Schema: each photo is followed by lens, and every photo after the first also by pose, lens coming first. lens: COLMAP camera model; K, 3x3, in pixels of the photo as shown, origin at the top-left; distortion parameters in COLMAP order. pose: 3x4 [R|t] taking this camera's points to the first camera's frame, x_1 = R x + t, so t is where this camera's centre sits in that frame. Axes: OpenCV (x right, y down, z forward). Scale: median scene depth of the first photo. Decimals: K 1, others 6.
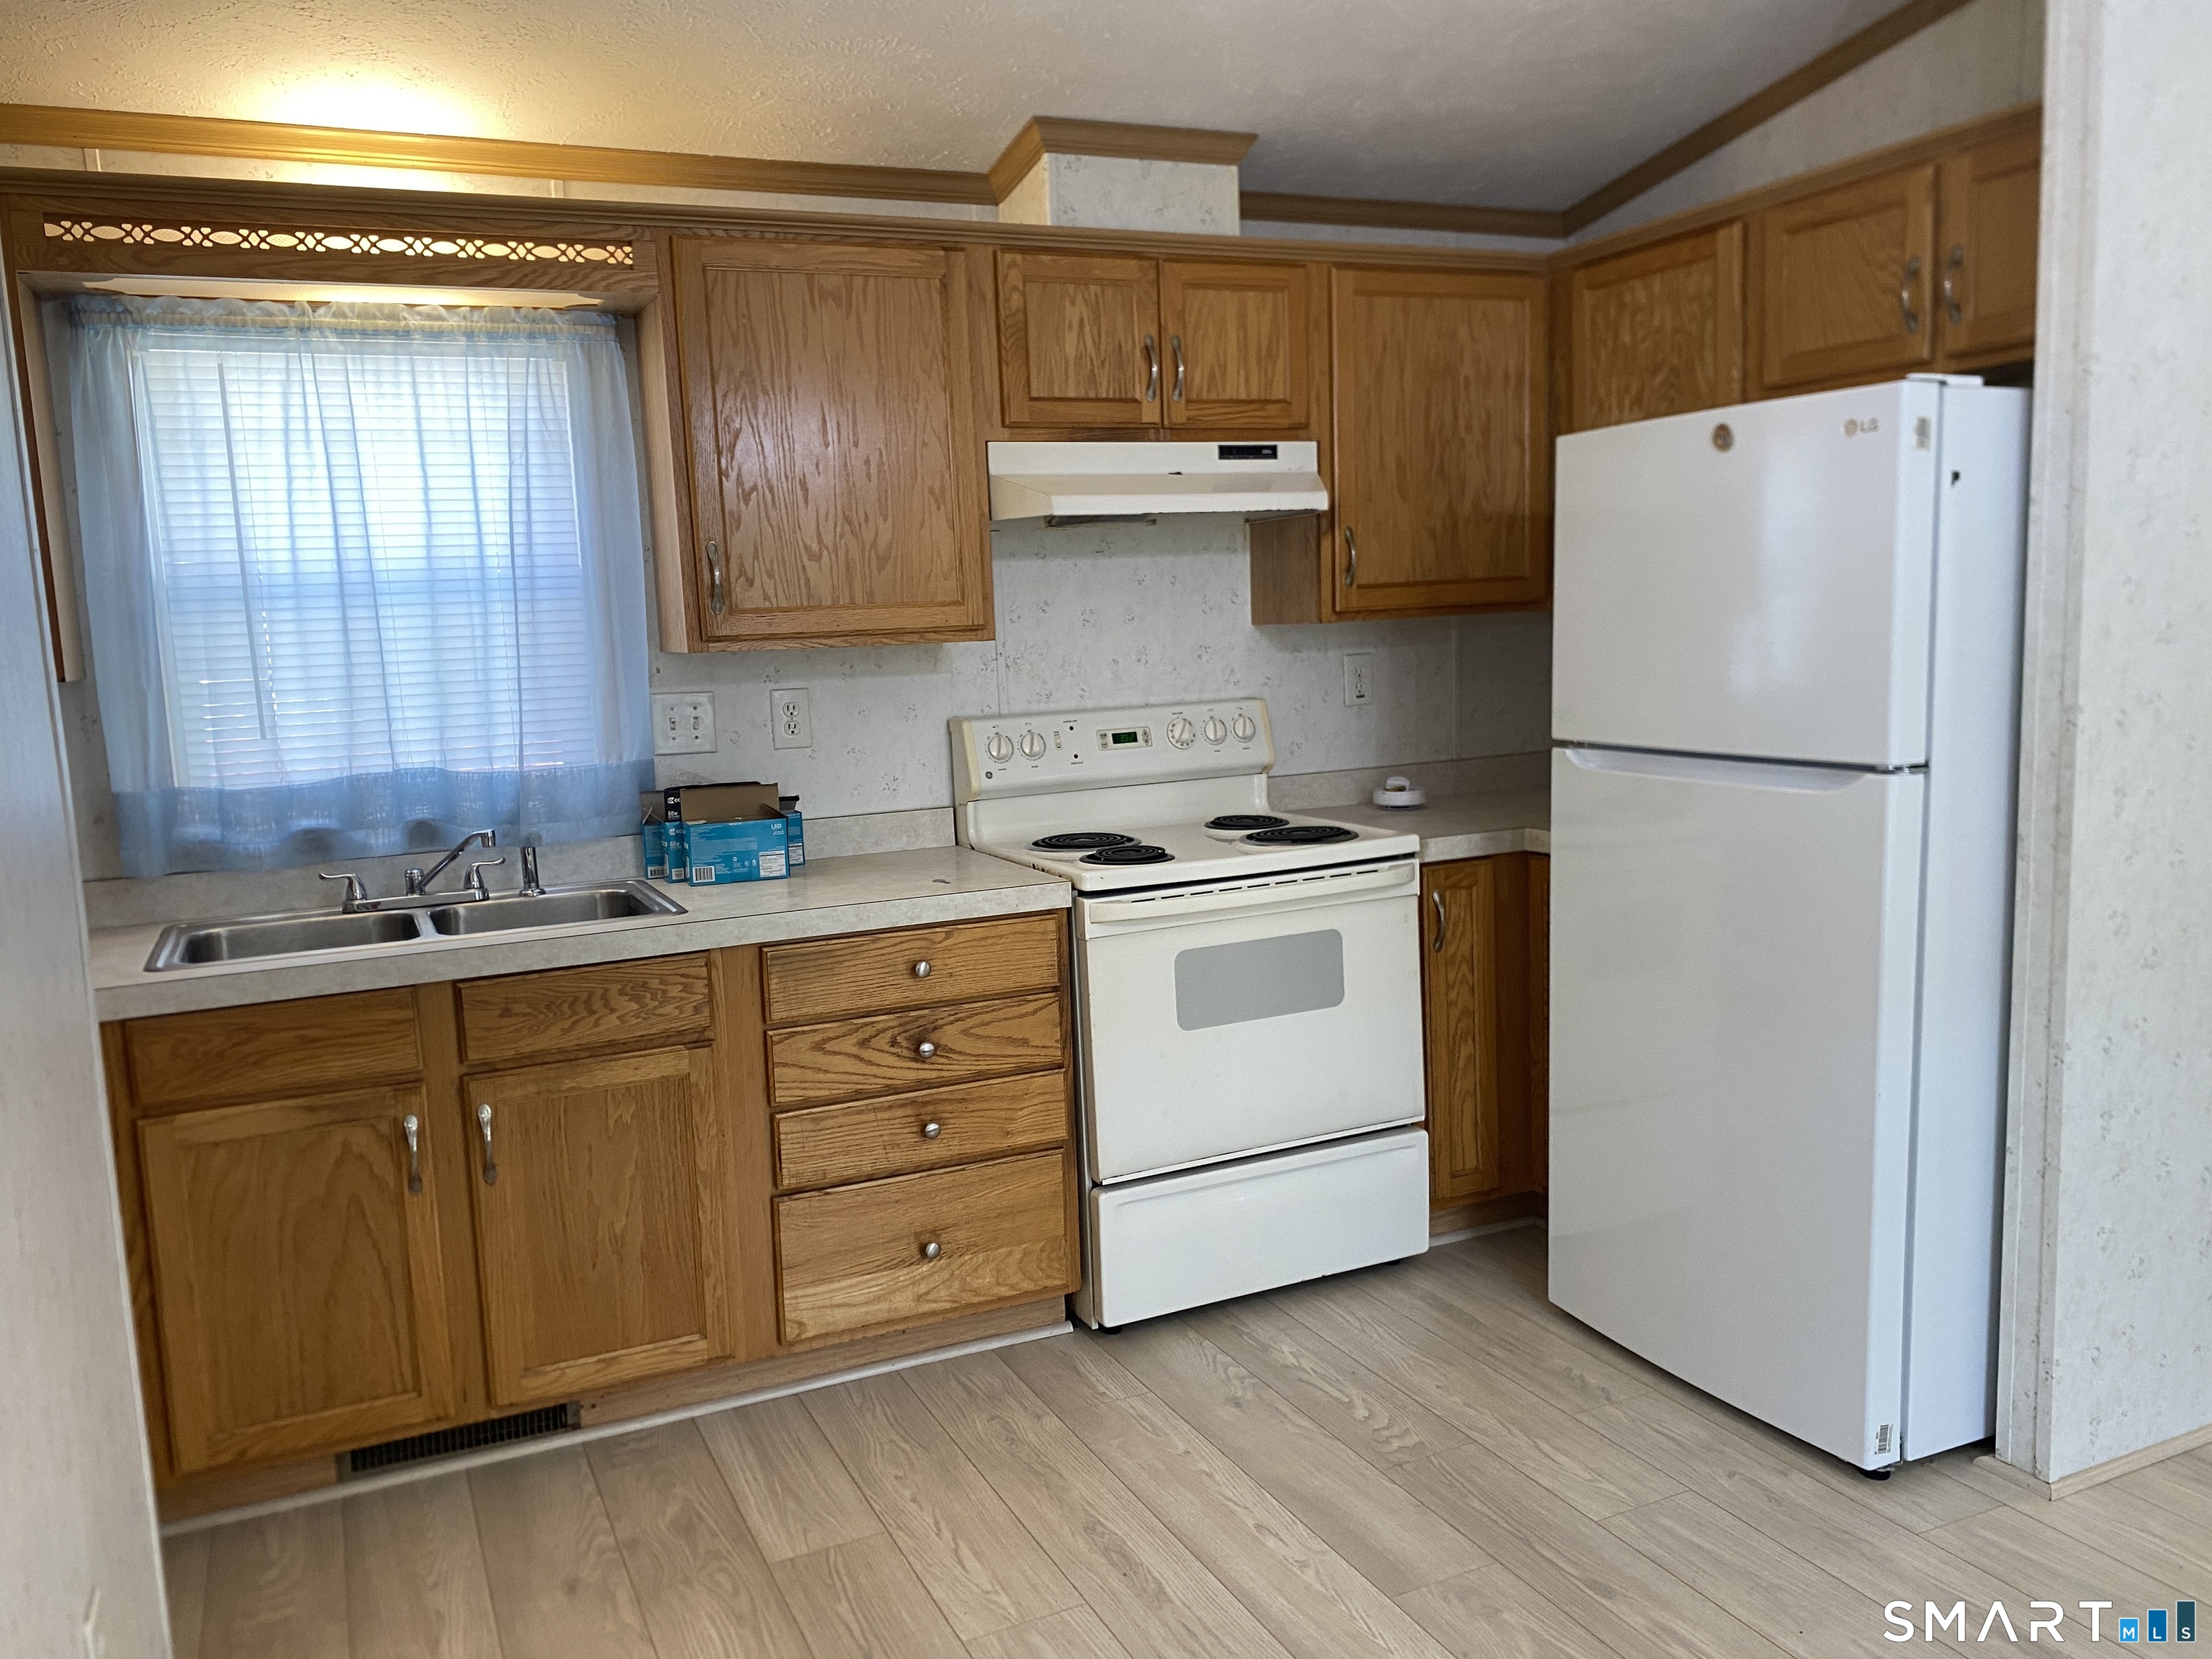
lens RADIAL K [[1712.4, 0, 1102.6], [0, 1712.4, 825.4], [0, 0, 1]] dist [-0.005714, 0.002411]
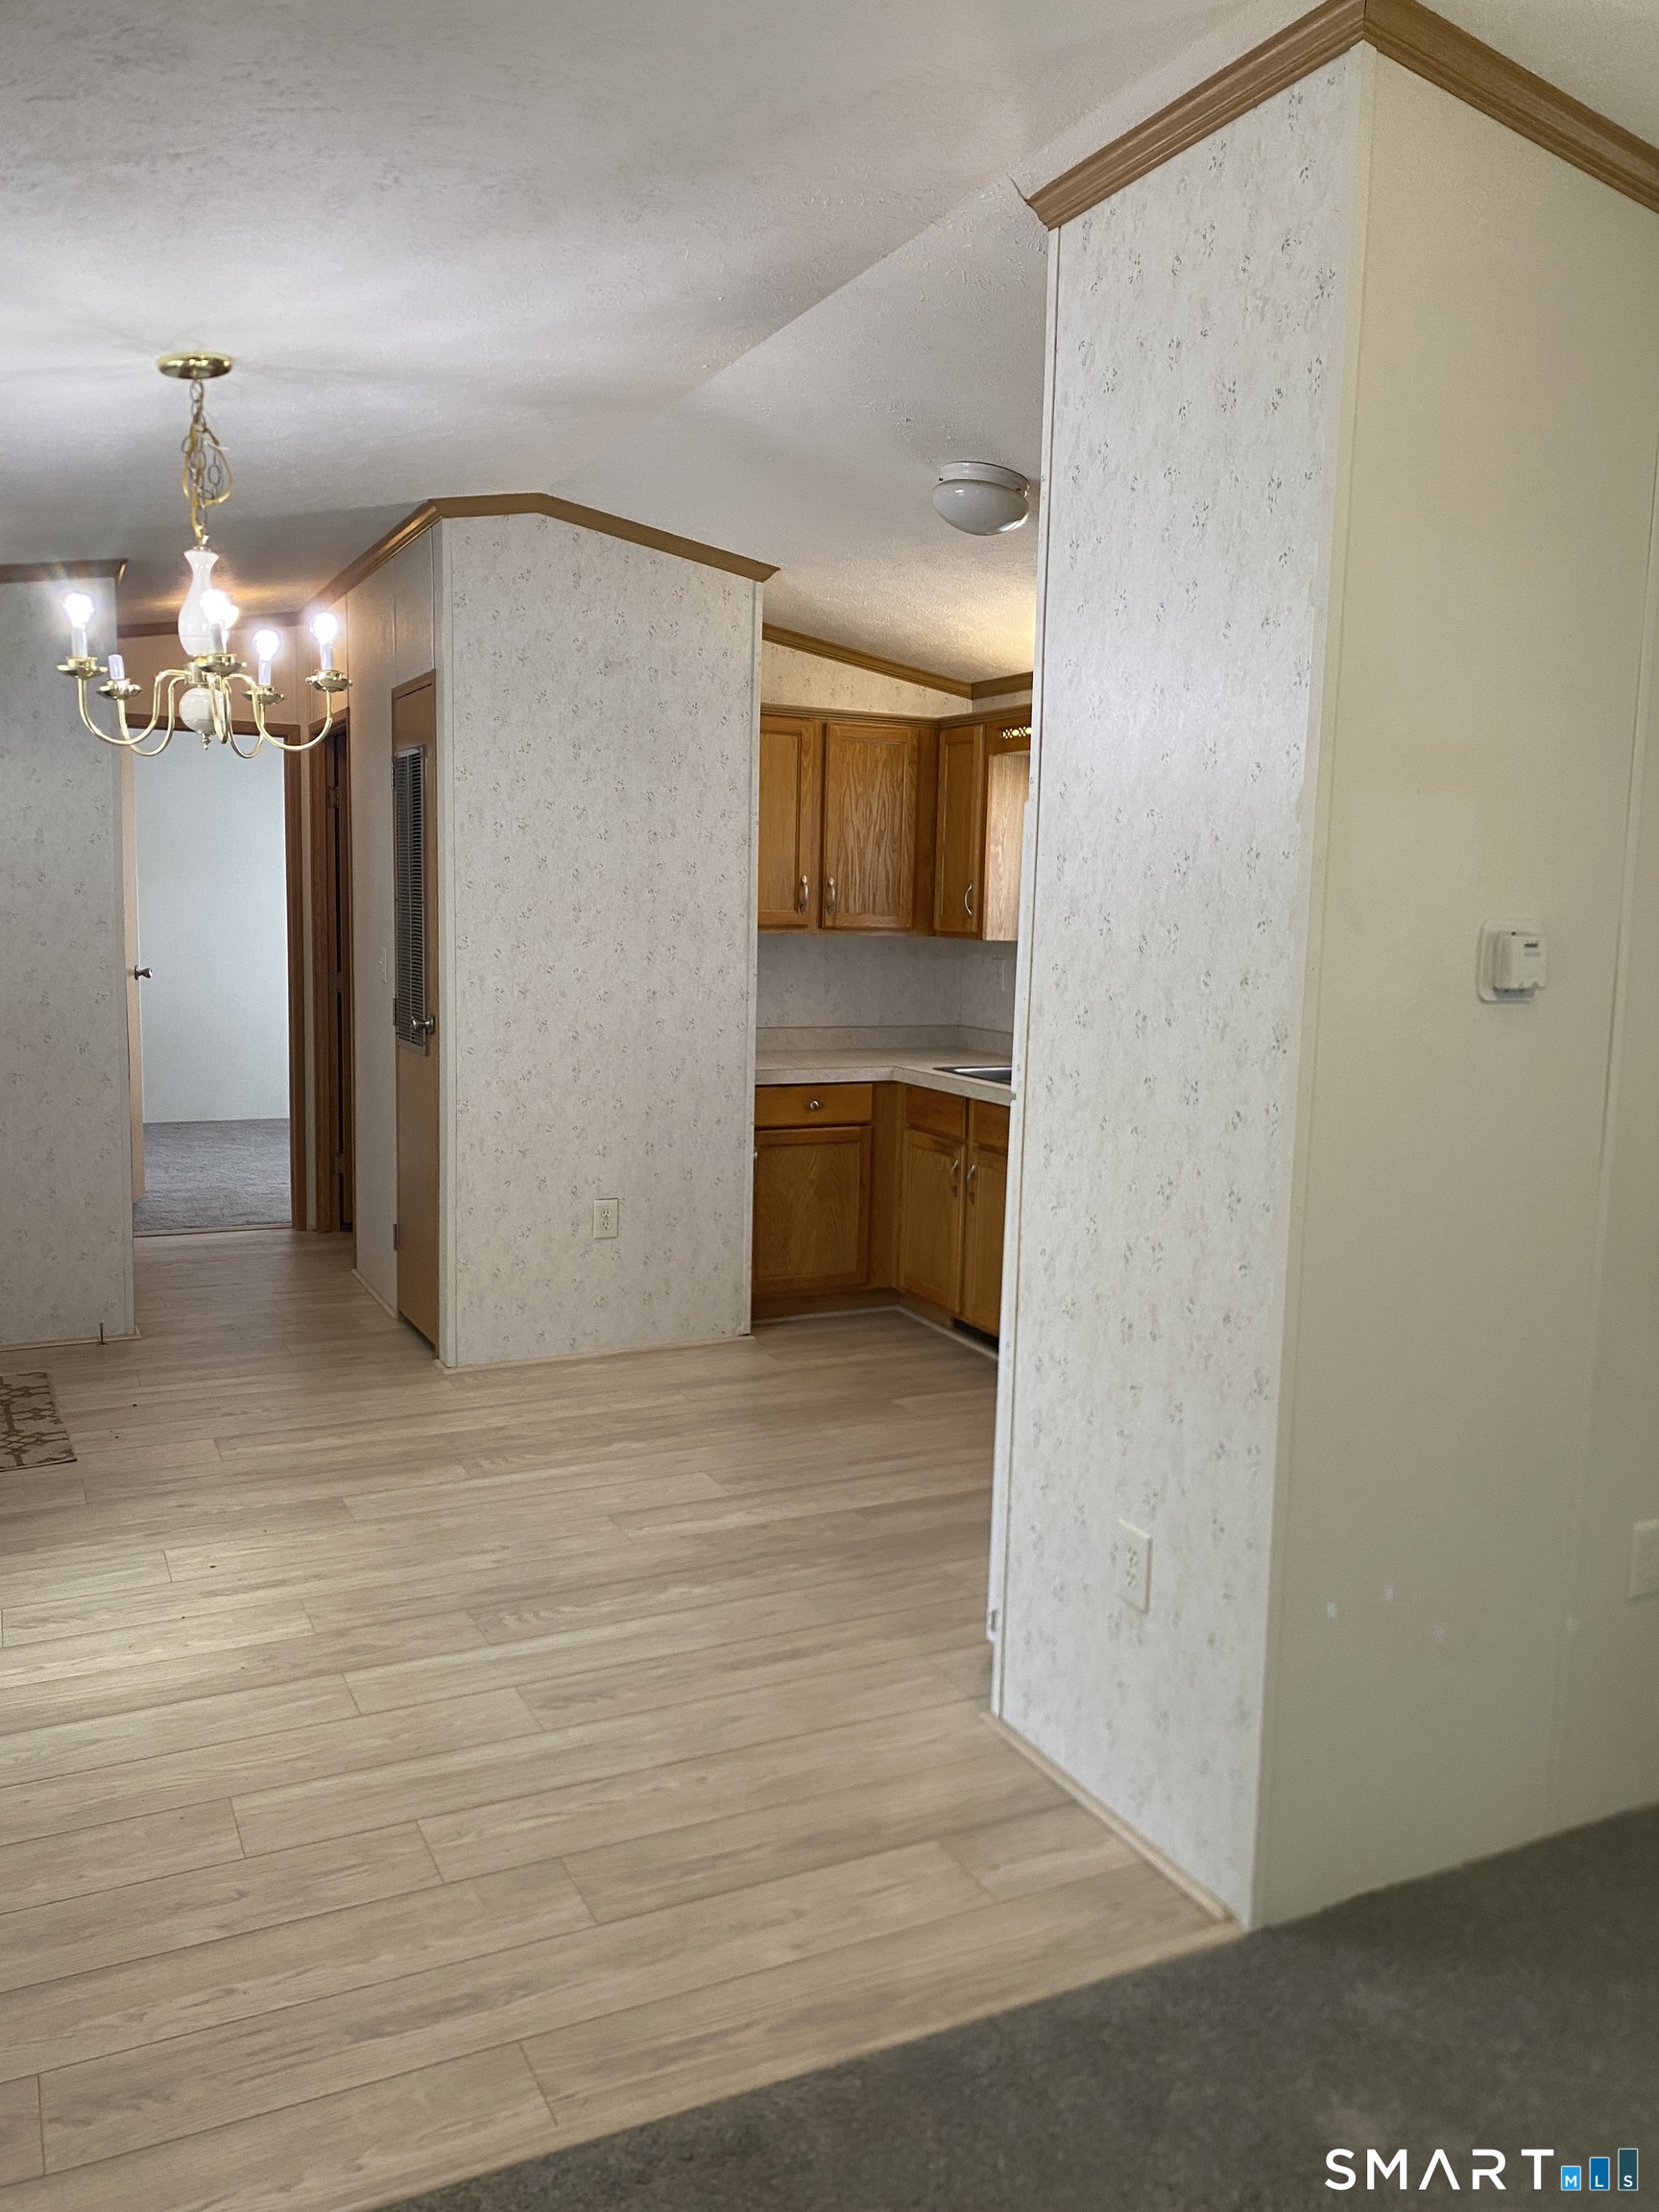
lens RADIAL K [[1712.4, 0, 811.0], [0, 1712.4, 1110.3], [0, 0, 1]] dist [-0.005714, 0.002411]
pose [[0.007532, 0.164399, -0.986365, 1.715324], [-0.169191, 0.972381, 0.160777, -0.201051], [0.985555, 0.165673, 0.035139, 0.784644]]
